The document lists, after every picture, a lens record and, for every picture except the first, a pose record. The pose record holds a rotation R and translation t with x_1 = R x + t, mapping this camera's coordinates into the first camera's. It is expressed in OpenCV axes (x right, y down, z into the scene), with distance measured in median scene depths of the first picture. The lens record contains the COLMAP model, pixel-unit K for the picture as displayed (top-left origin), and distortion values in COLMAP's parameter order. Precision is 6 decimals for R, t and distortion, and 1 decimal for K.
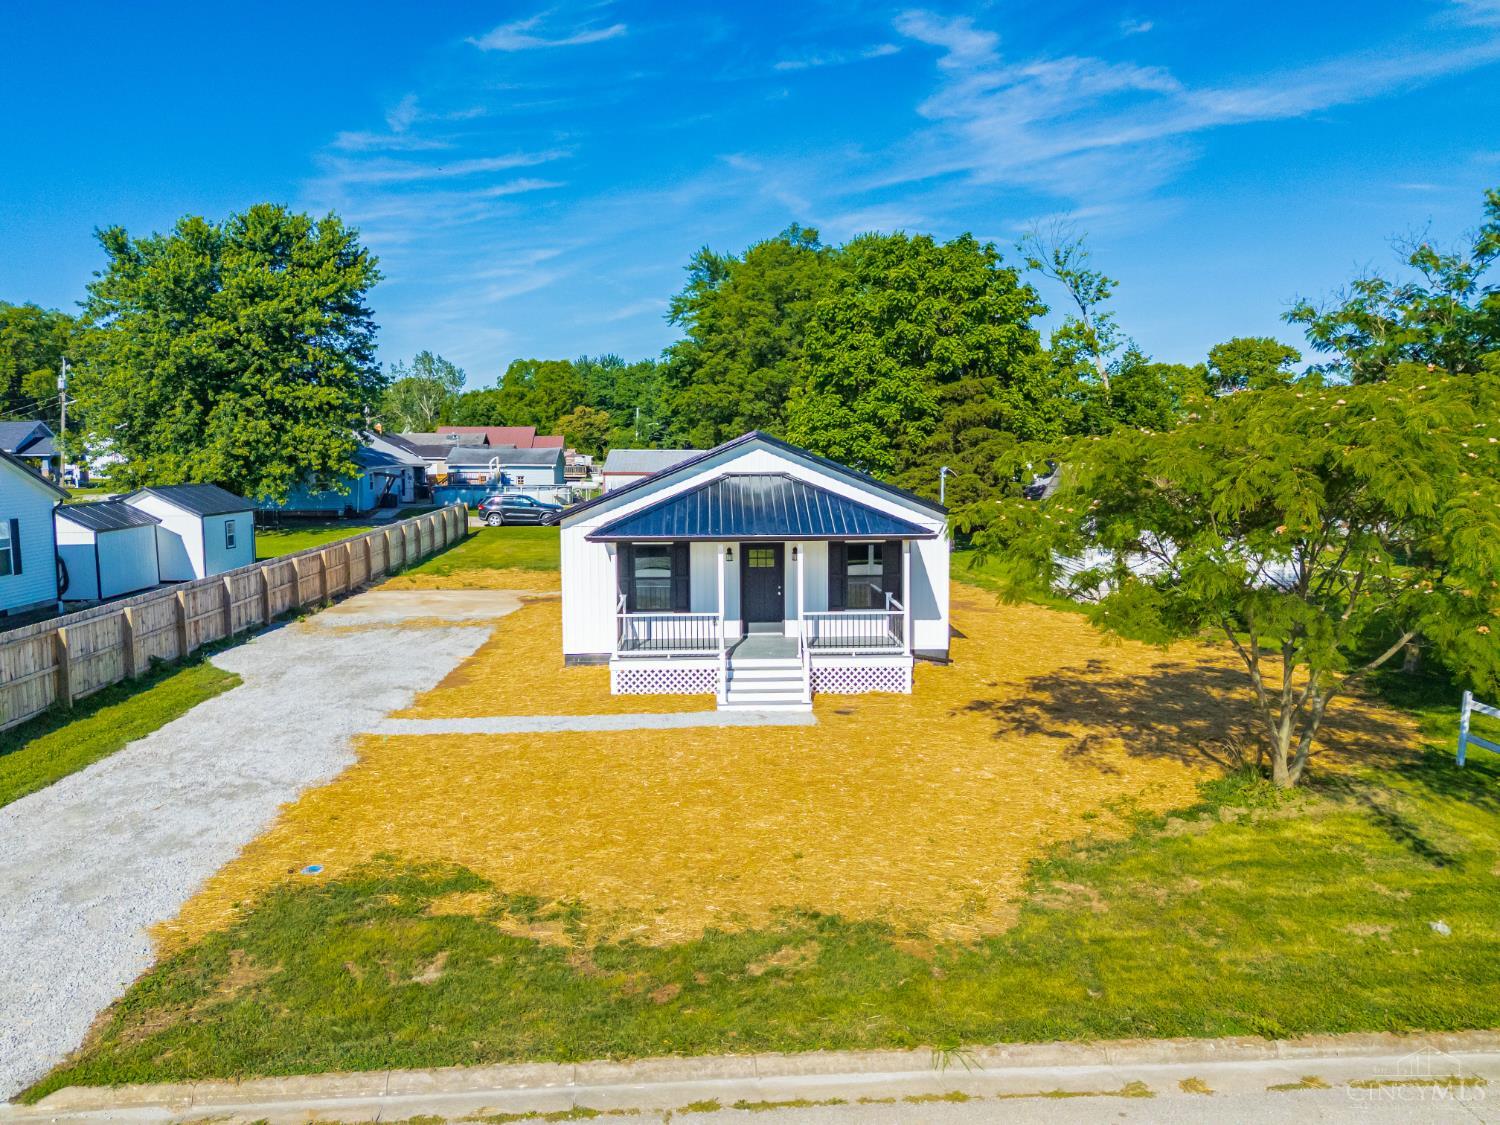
lens RADIAL K [[1084.0, 0, 760.7], [0, 1084.0, 563.0], [0, 0, 1]] dist [0.053449, -0.023033]
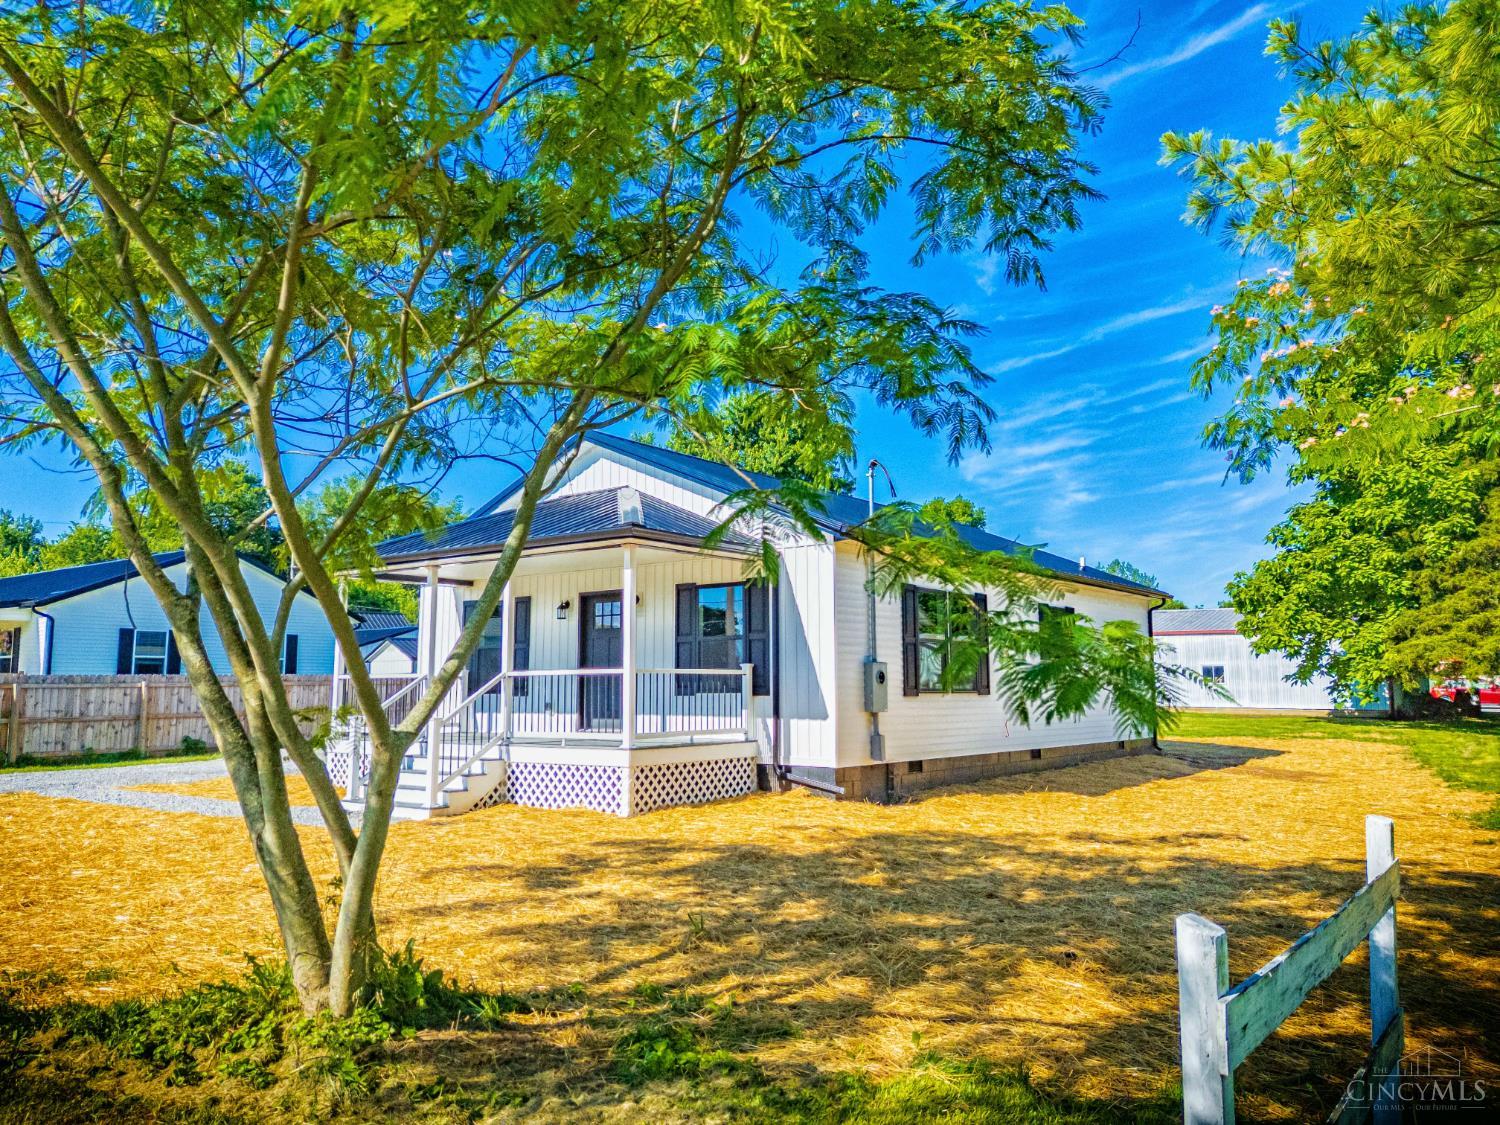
lens RADIAL K [[1084.0, 0, 743.1], [0, 1084.0, 567.7], [0, 0, 1]] dist [0.053449, -0.023033]
pose [[0.782262, -0.069699, -0.619038, 0.225246], [-0.056945, 0.981560, -0.182476, 0.039416], [0.620342, 0.177995, 0.763868, 0.250027]]
